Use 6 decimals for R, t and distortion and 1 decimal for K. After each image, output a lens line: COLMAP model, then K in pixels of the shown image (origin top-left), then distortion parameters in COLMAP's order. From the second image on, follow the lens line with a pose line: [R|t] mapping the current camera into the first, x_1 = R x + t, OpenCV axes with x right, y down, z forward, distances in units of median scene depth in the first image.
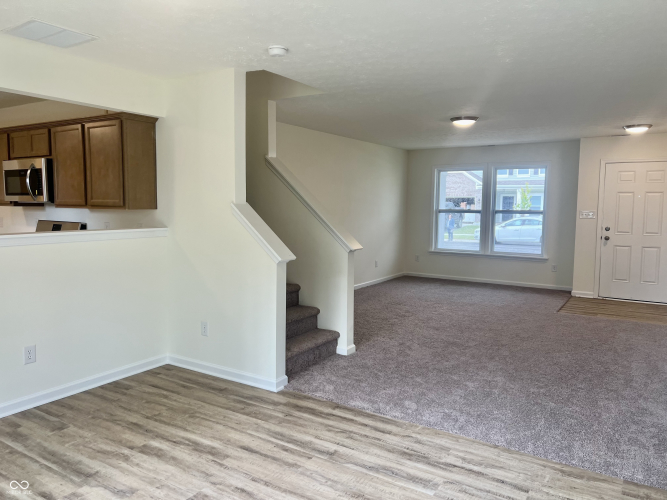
lens RADIAL K [[505.1, 0, 331.2], [0, 505.1, 250.0], [0, 0, 1]] dist [0.046256, -0.055989]
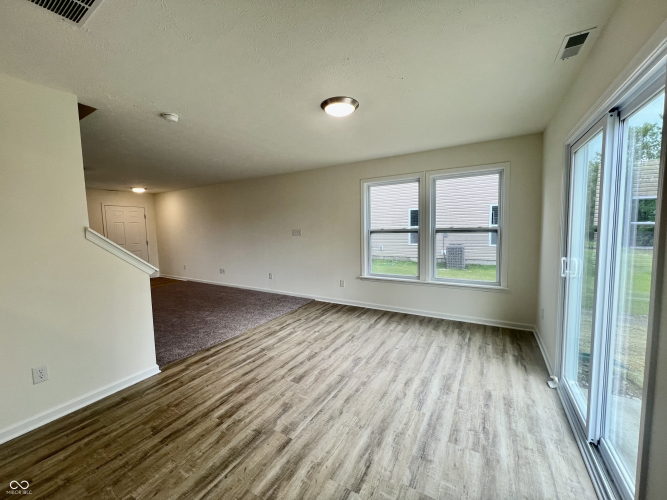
lens RADIAL K [[271.0, 0, 337.2], [0, 271.0, 248.7], [0, 0, 1]] dist [0.003140, 0.000585]
pose [[-0.066512, -0.085664, 0.994102, -0.964749], [0.110109, 0.989593, 0.092642, -0.056631], [-0.991692, 0.115621, -0.056388, 0.664451]]
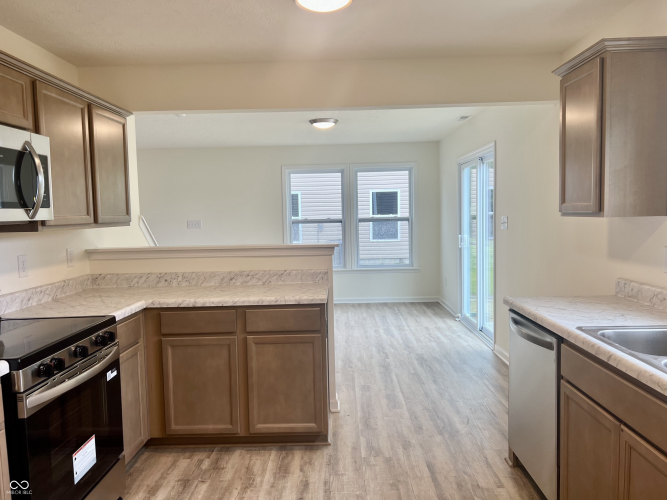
lens RADIAL K [[505.1, 0, 334.6], [0, 505.1, 251.4], [0, 0, 1]] dist [0.046256, -0.055989]
pose [[-0.544341, -0.059611, 0.836743, -1.761324], [0.096240, 0.986448, 0.132884, -0.161549], [-0.833325, 0.152862, -0.531227, 1.582057]]
